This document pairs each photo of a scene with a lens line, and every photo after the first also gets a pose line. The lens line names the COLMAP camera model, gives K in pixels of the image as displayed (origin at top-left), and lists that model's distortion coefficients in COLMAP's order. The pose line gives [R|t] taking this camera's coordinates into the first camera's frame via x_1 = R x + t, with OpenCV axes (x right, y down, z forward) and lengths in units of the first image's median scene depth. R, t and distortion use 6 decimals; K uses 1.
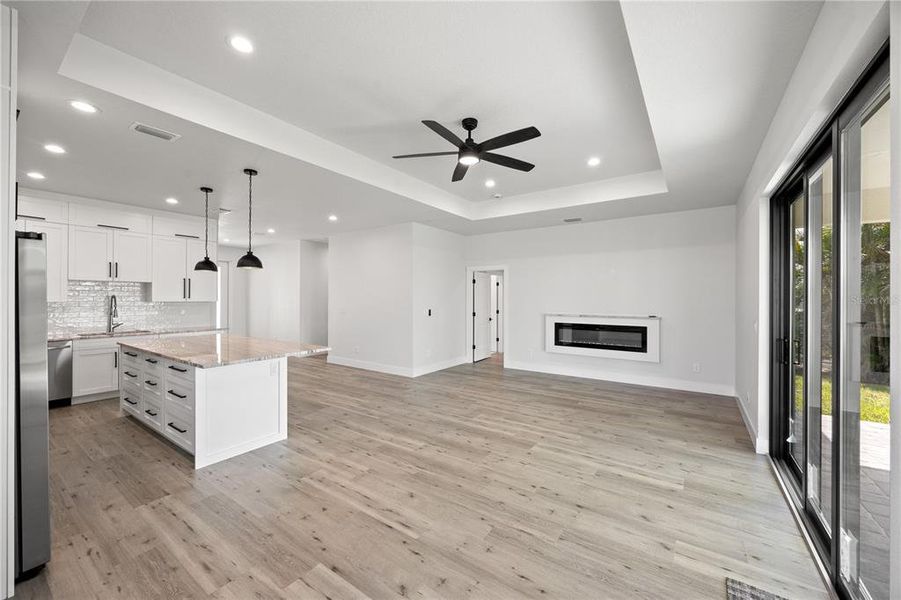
lens RADIAL K [[353.2, 0, 451.7], [0, 353.2, 299.0], [0, 0, 1]] dist [-0.000942, -0.000142]
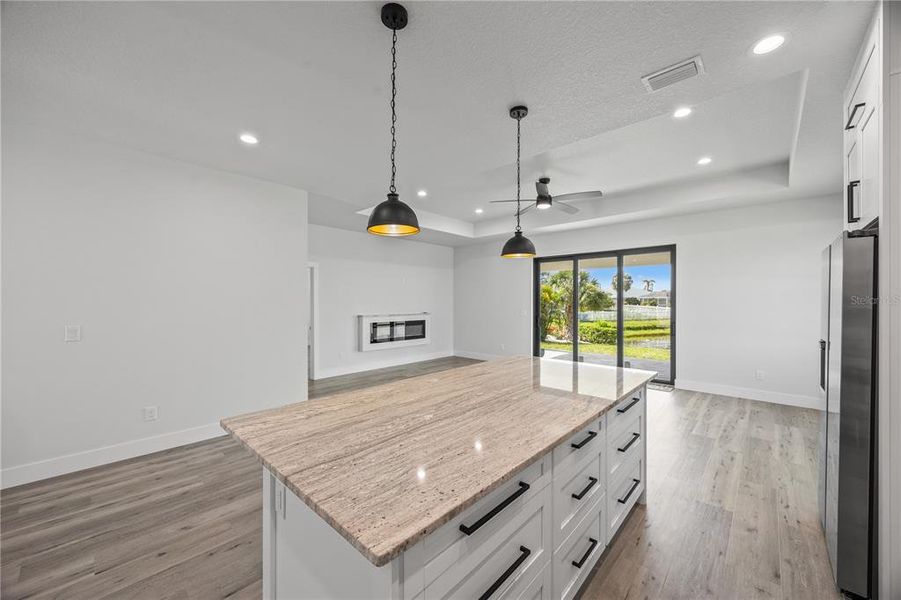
lens RADIAL K [[343.1, 0, 450.9], [0, 343.1, 301.4], [0, 0, 1]] dist [0.001085, 0.000100]
pose [[0.131574, -0.004221, 0.991297, -1.233443], [0.002507, 0.999989, 0.003925, -0.004871], [-0.991303, 0.001969, 0.131583, 1.043064]]
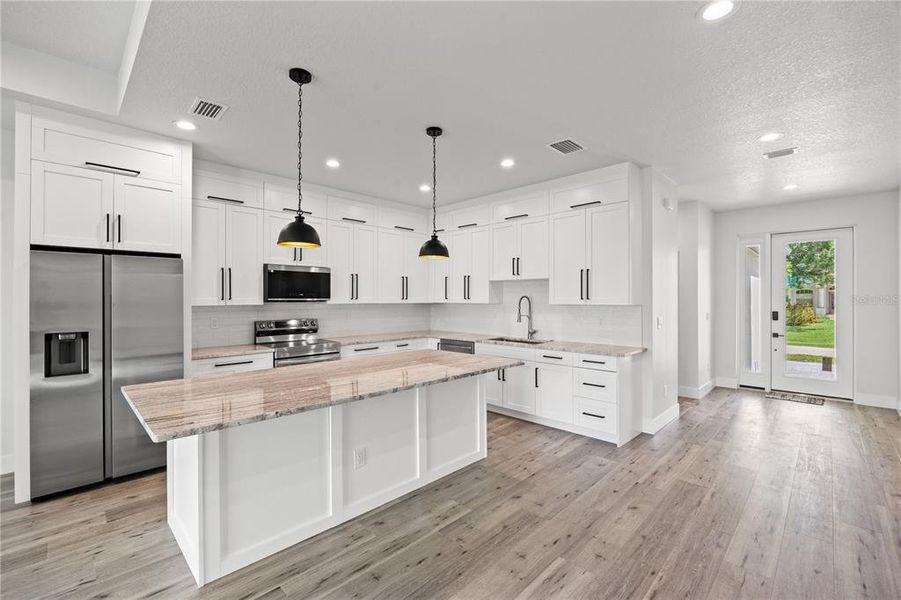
lens RADIAL K [[385.9, 0, 452.1], [0, 385.9, 293.4], [0, 0, 1]] dist [-0.005344, -0.000248]
pose [[-0.168186, -0.014688, -0.985646, -0.000127], [-0.002303, 0.999892, -0.014507, -0.003911], [0.985753, -0.000170, -0.168201, 1.344060]]
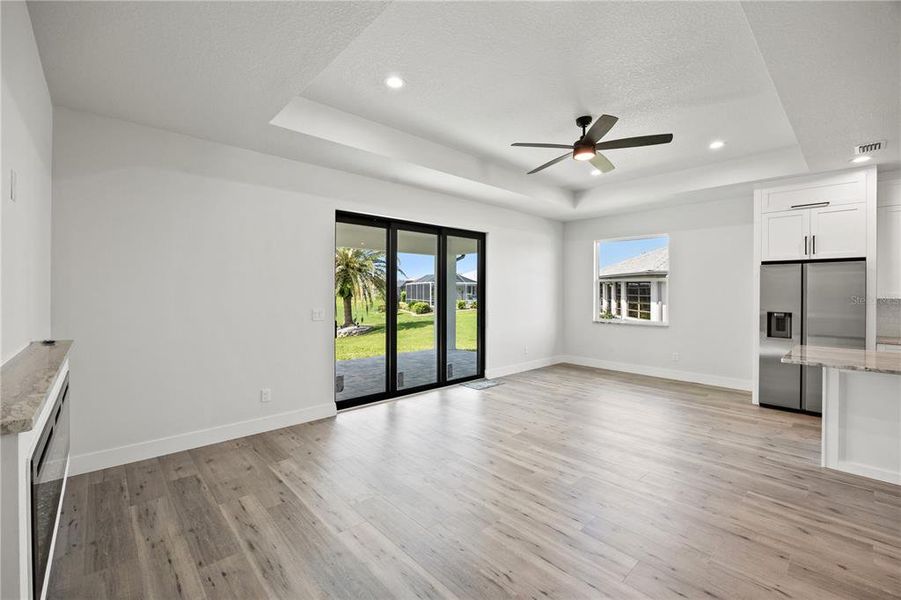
lens RADIAL K [[385.9, 0, 452.1], [0, 385.9, 293.4], [0, 0, 1]] dist [-0.005344, -0.000248]
pose [[-0.978143, -0.008195, 0.207773, 0.165274], [-0.006980, 0.999954, 0.006581, 0.000803], [-0.207817, 0.004987, -0.978155, 1.897654]]
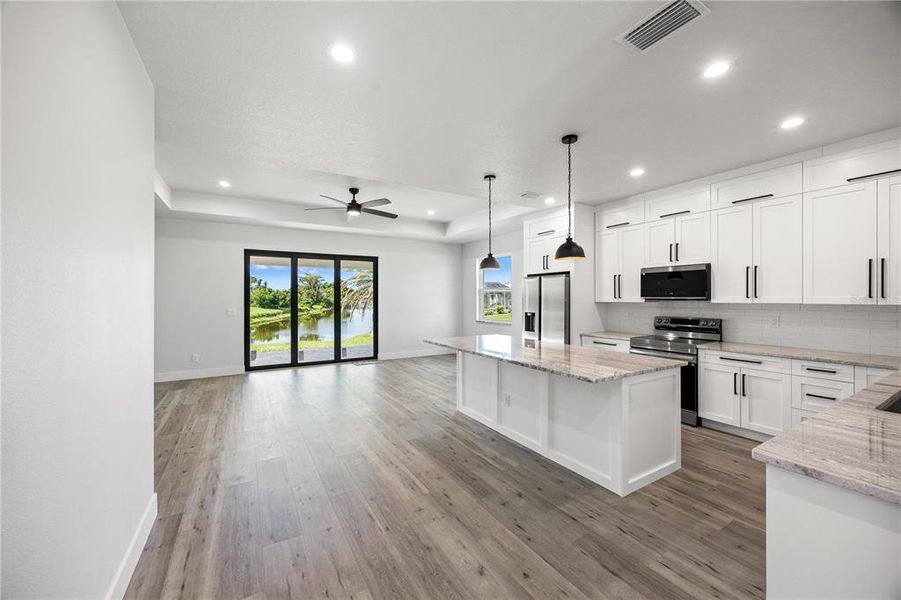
lens RADIAL K [[348.2, 0, 450.5], [0, 348.2, 300.0], [0, 0, 1]] dist [0.000700, 0.000105]
pose [[-0.911118, -0.003644, 0.412130, -0.891216], [-0.000219, 0.999965, 0.008357, -0.004881], [-0.412146, 0.007524, -0.911087, 1.993431]]
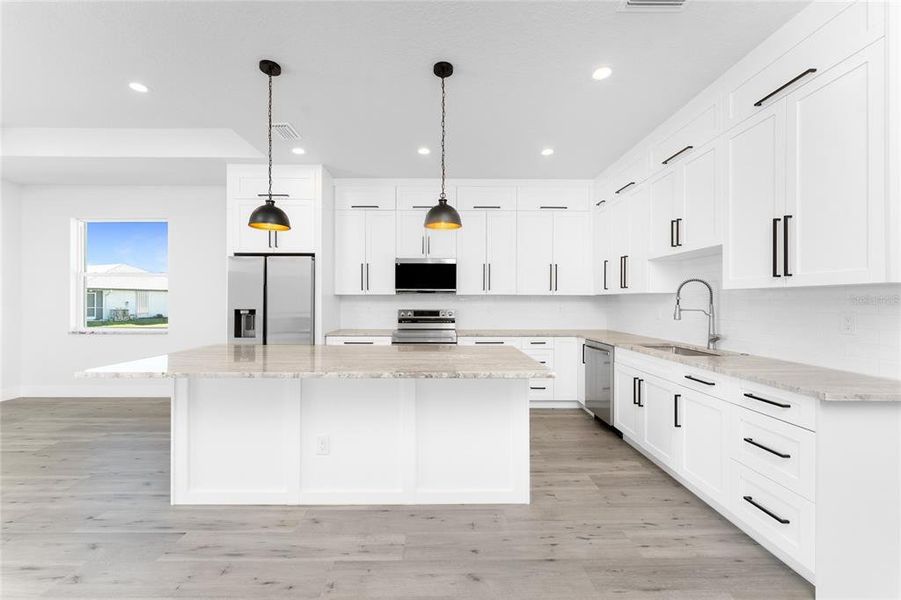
lens RADIAL K [[362.2, 0, 447.7], [0, 362.2, 301.9], [0, 0, 1]] dist [0.000767, -0.000230]
pose [[-0.814684, -0.004676, -0.579886, -0.461123], [-0.004864, 0.999987, -0.001231, 0.038043], [0.579884, 0.001818, -0.814697, 1.678099]]
